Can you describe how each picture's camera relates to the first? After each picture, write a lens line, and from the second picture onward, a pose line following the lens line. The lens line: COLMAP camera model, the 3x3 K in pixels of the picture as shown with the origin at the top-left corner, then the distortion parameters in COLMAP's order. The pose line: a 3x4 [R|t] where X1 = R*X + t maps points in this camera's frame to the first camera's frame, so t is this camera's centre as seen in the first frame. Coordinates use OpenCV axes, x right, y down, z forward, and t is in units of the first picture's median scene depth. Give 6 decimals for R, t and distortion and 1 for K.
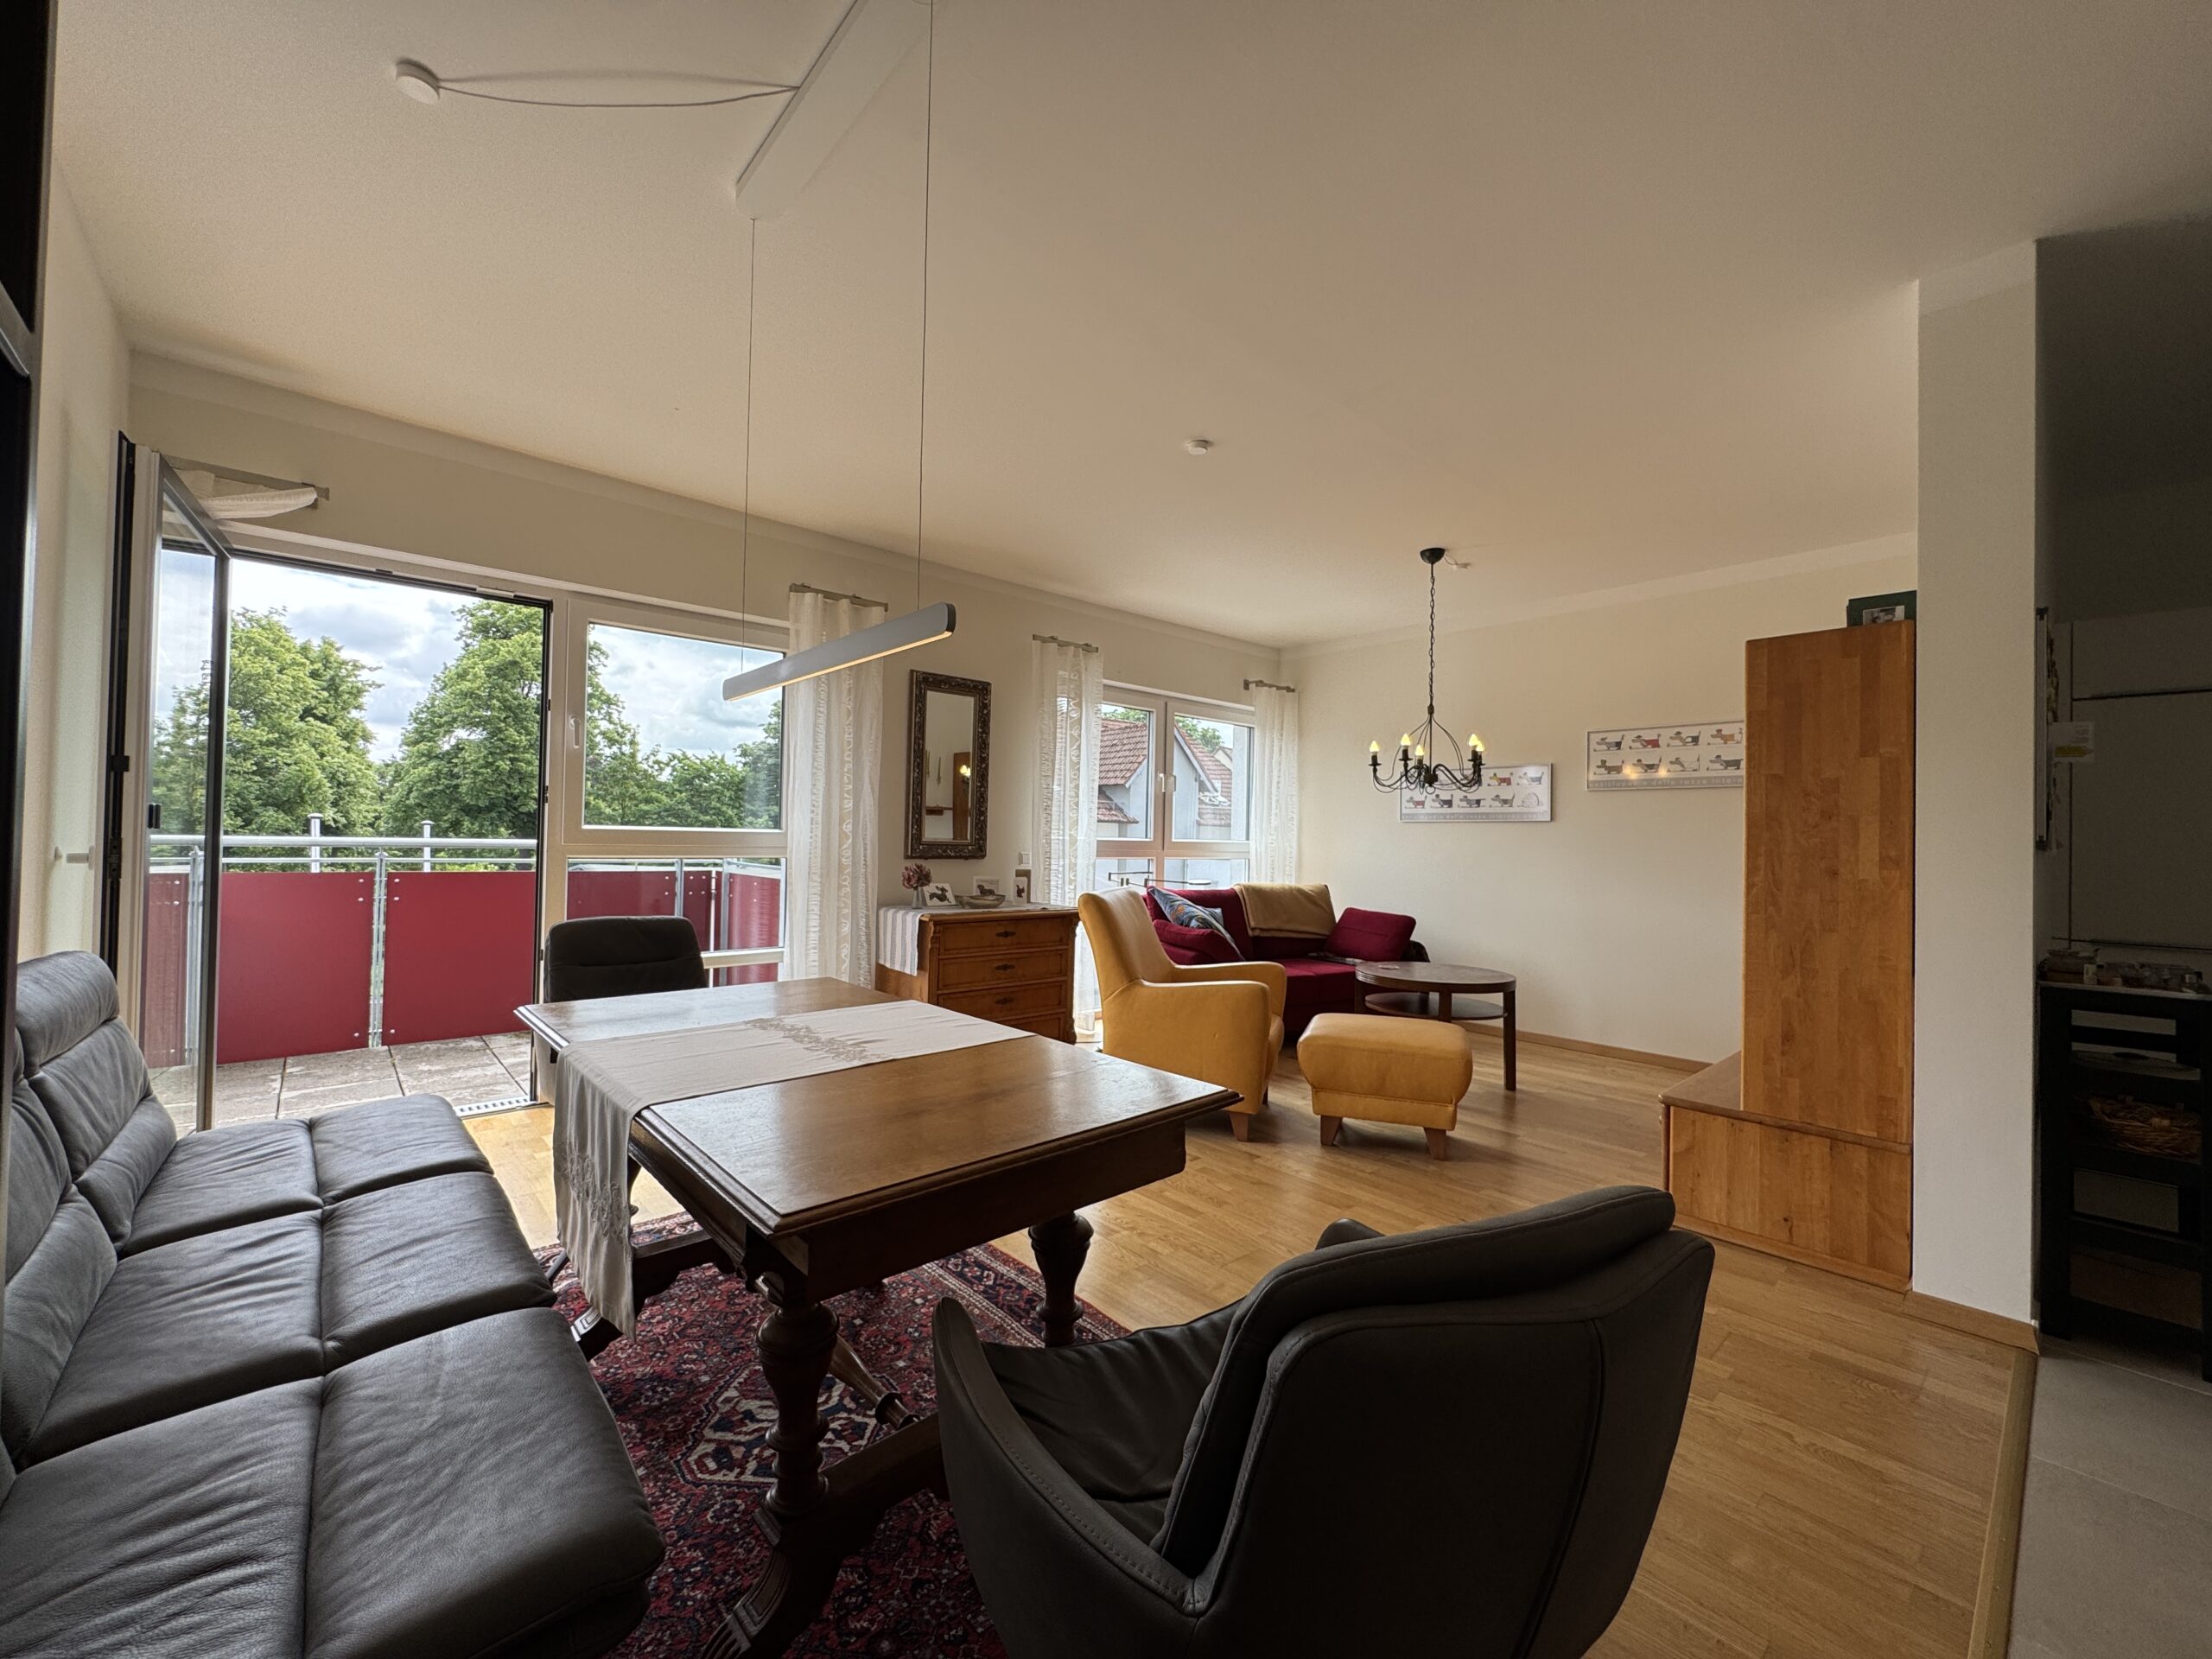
lens RADIAL K [[877.9, 0, 1107.4], [0, 877.9, 827.3], [0, 0, 1]] dist [-0.002206, 0.000058]
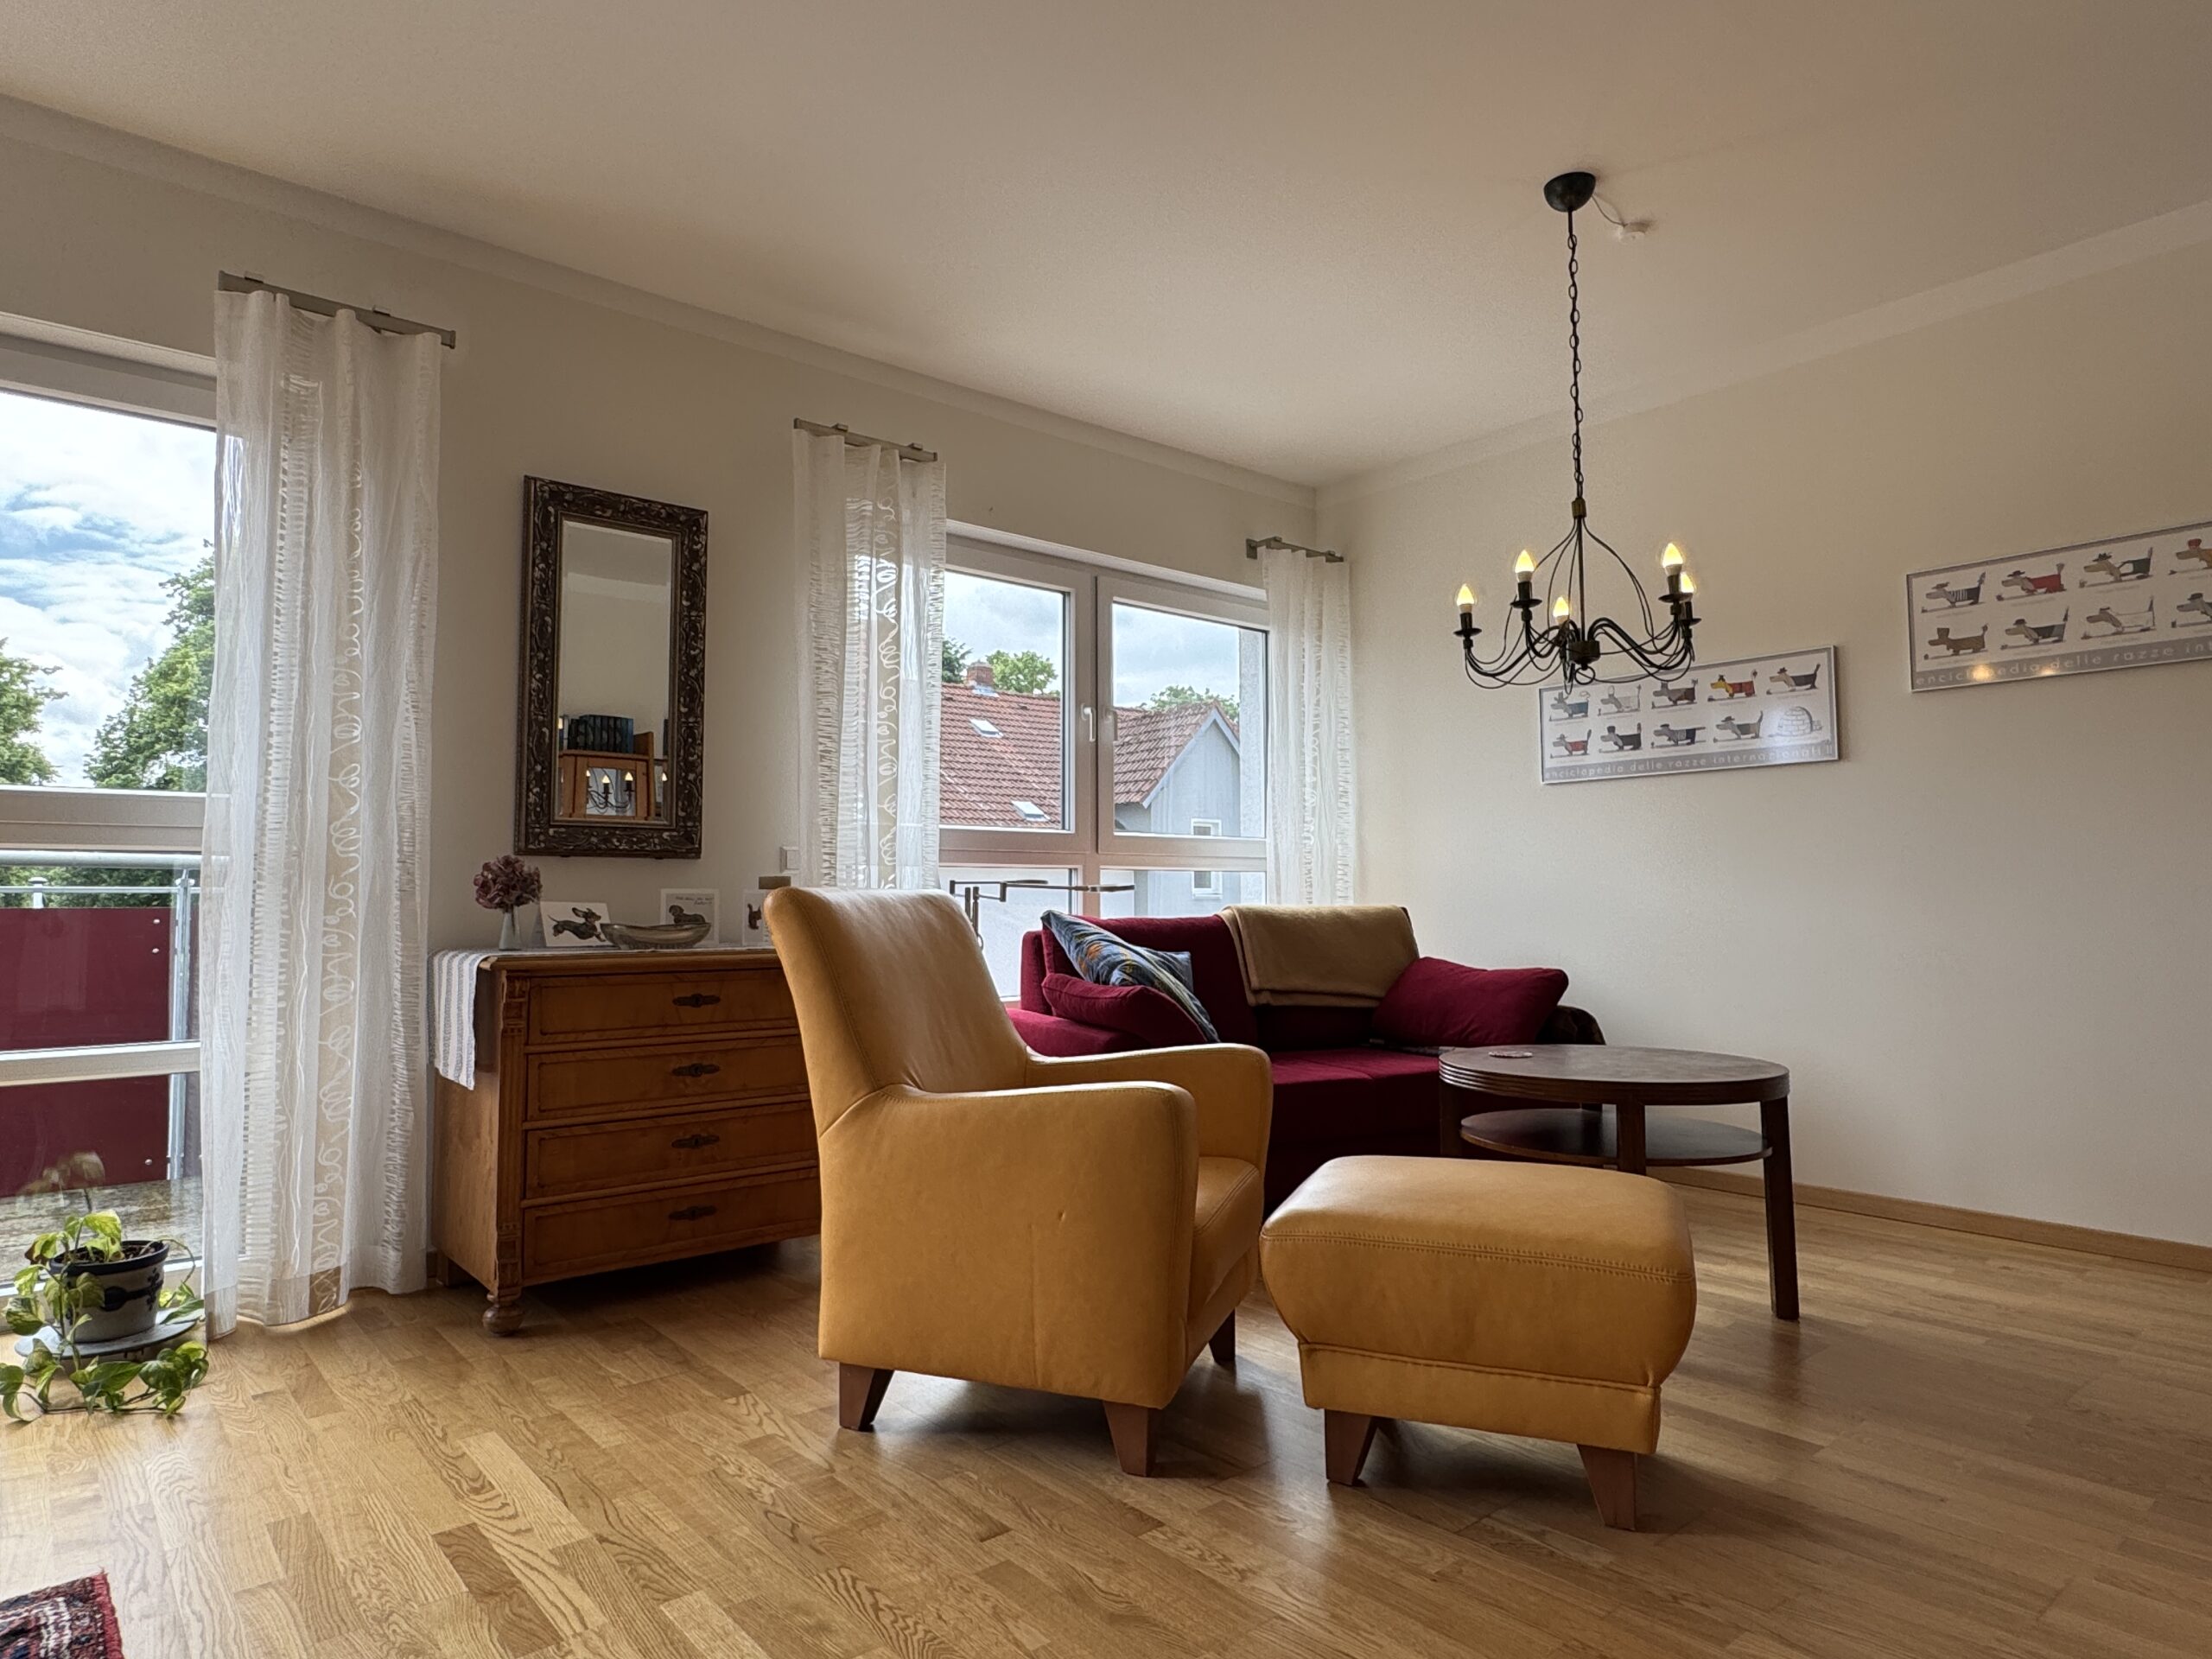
lens RADIAL K [[1295.0, 0, 1100.0], [0, 1295.0, 831.4], [0, 0, 1]] dist [-0.002259, -0.000951]
pose [[0.999100, -0.025952, -0.033548, 0.121431], [0.024580, 0.998870, -0.040667, 0.059973], [0.034565, 0.039805, 0.998609, 0.281466]]
